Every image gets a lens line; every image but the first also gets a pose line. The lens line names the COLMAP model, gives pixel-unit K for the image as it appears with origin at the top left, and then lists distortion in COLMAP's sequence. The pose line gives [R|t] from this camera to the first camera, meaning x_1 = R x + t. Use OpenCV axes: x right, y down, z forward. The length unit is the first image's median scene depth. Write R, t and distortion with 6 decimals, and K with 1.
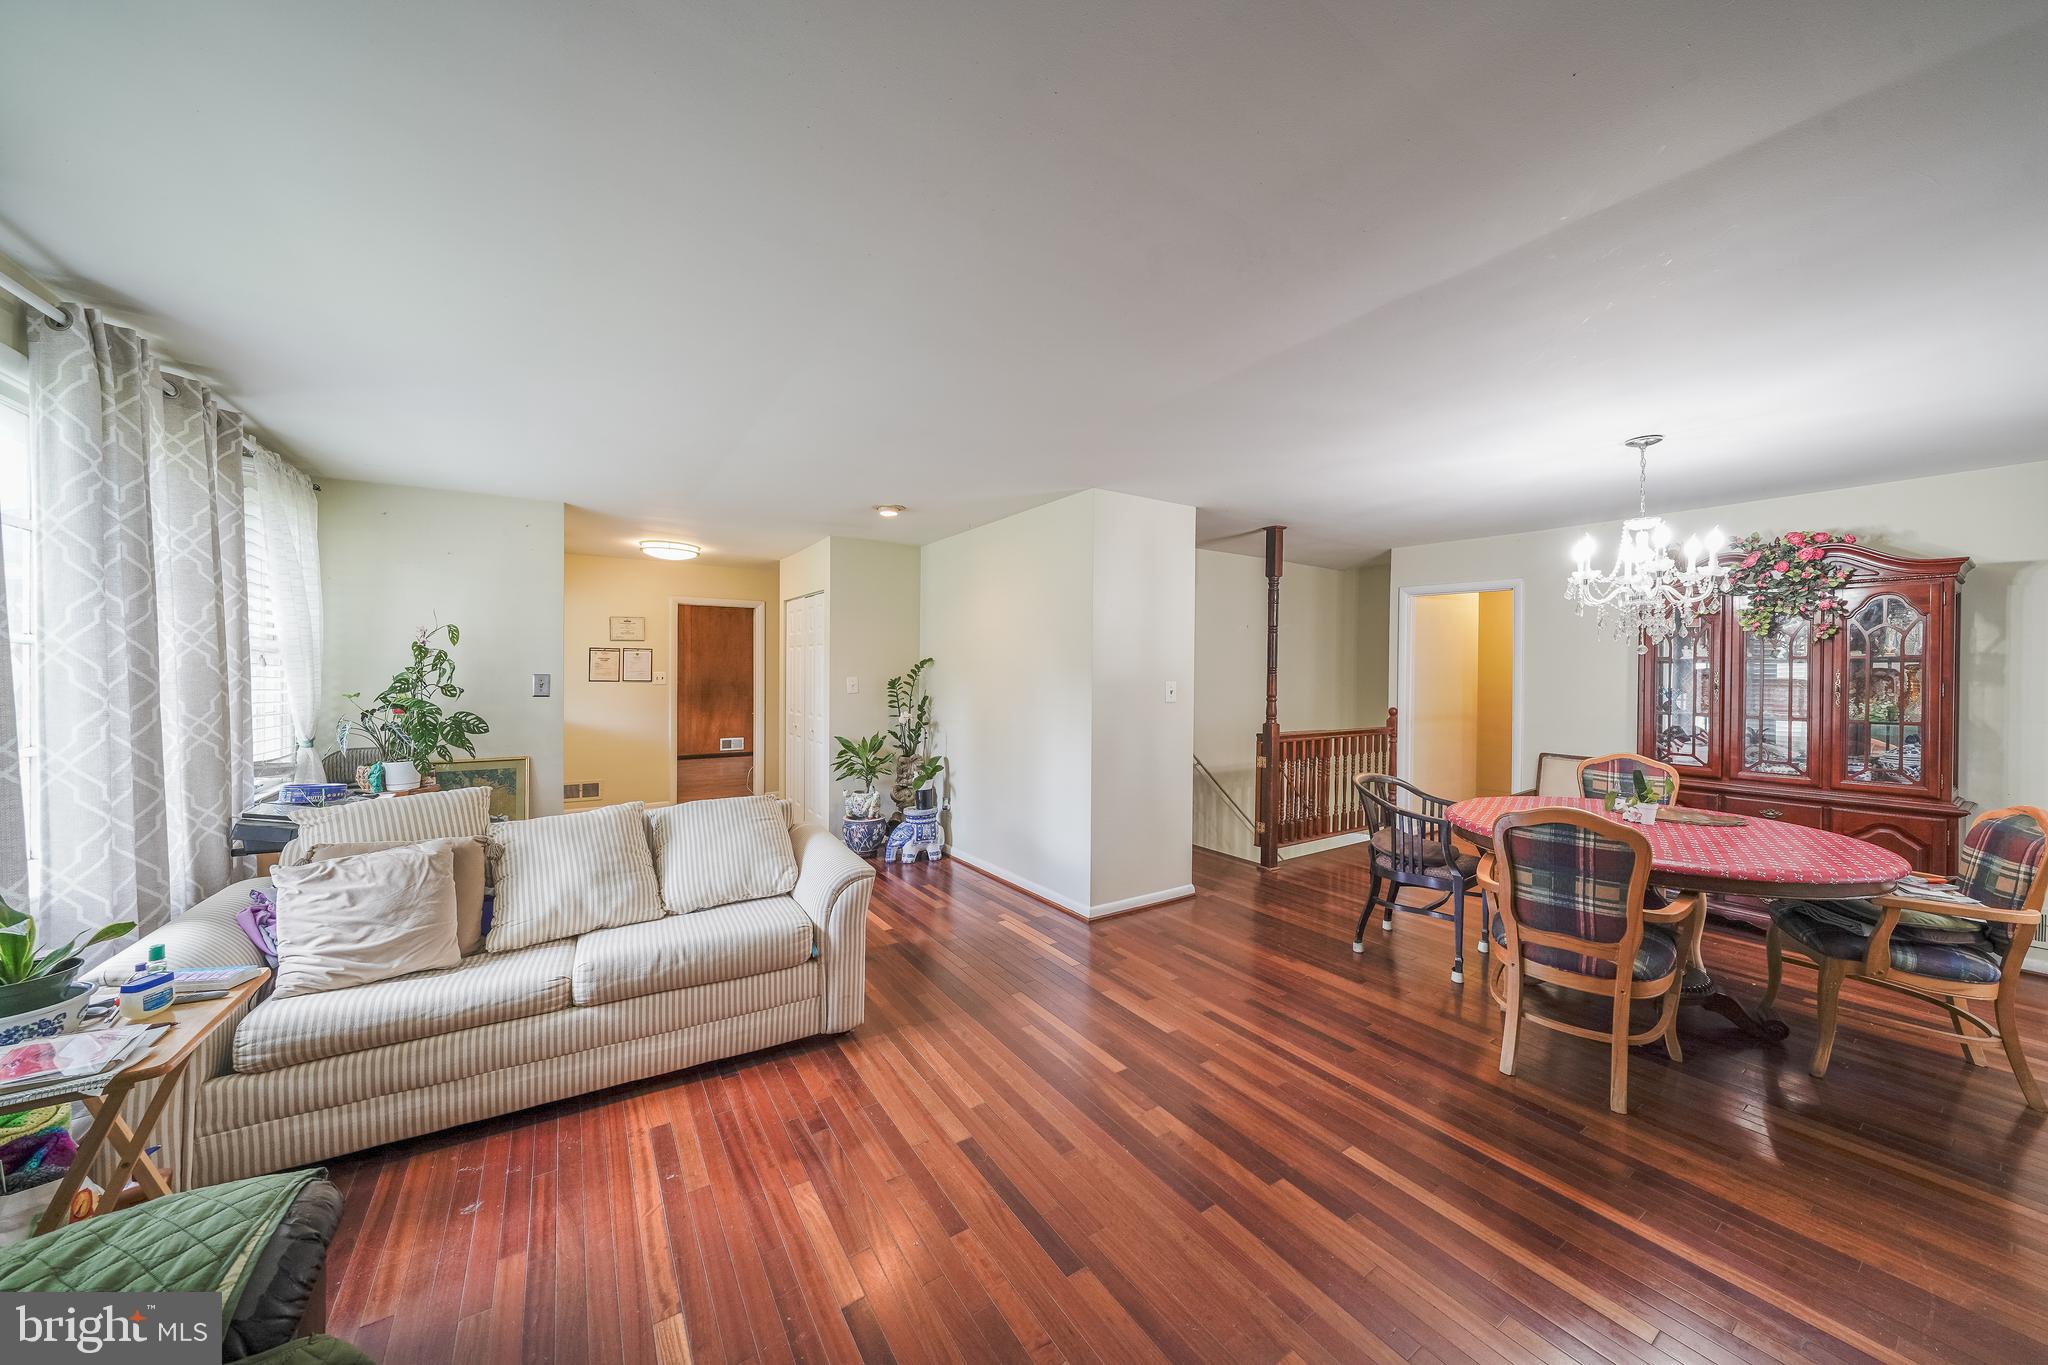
lens RADIAL K [[698.1, 0, 1033.8], [0, 698.1, 677.6], [0, 0, 1]] dist [-0.007701, 0.000997]
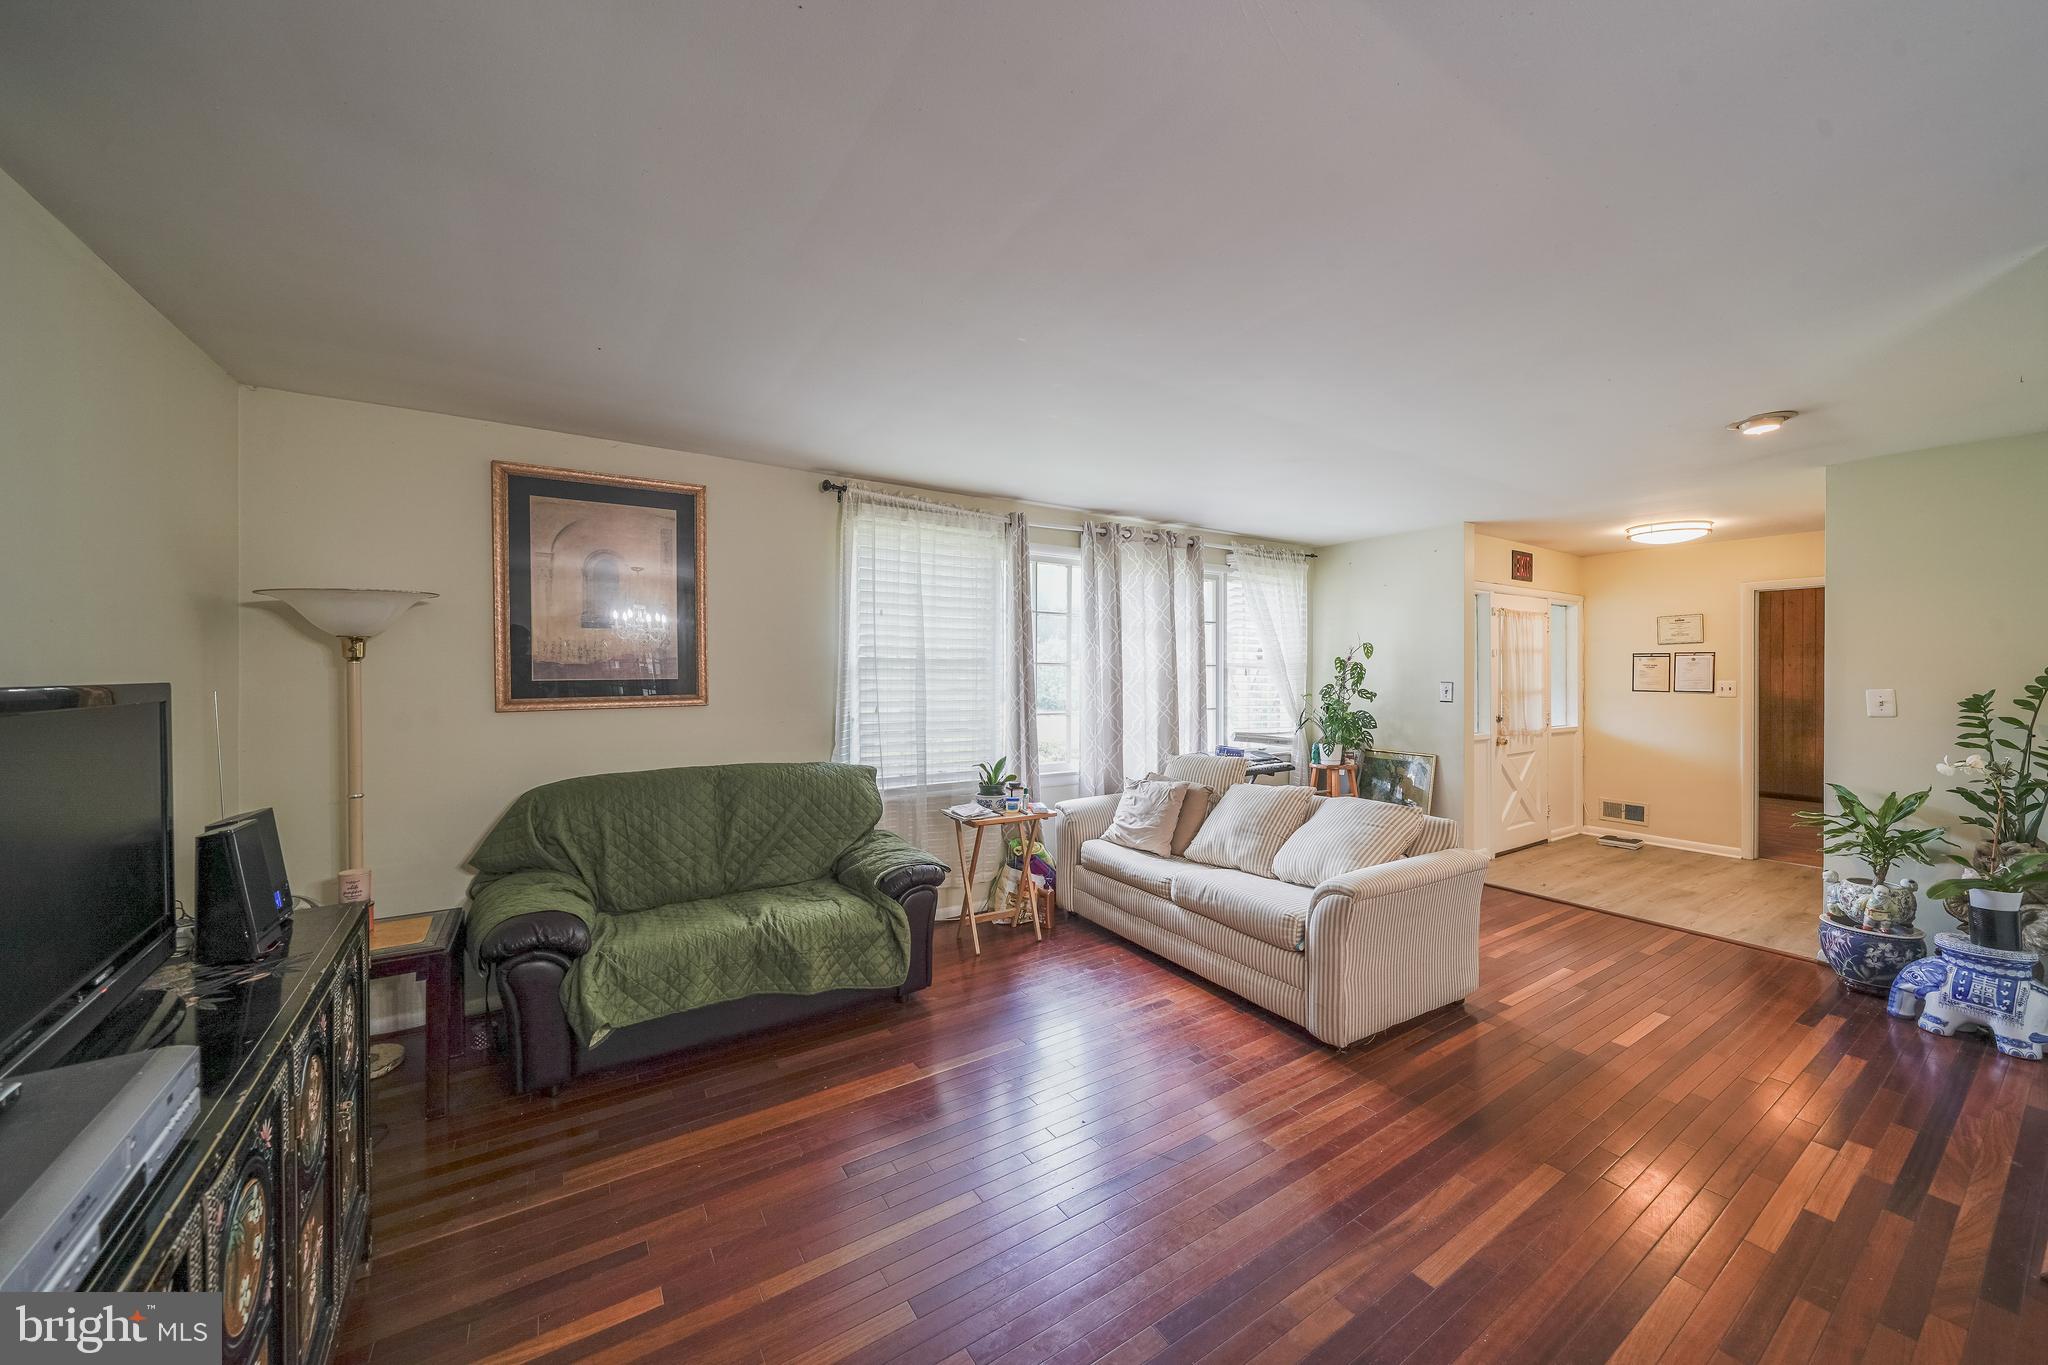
lens RADIAL K [[734.9, 0, 1037.8], [0, 734.9, 675.5], [0, 0, 1]] dist [-0.003718, 0.000223]
pose [[-0.002822, -0.005940, -0.999978, 0.728420], [-0.011519, 0.999916, -0.005907, -0.001156], [0.999930, 0.011502, -0.002890, 0.554545]]
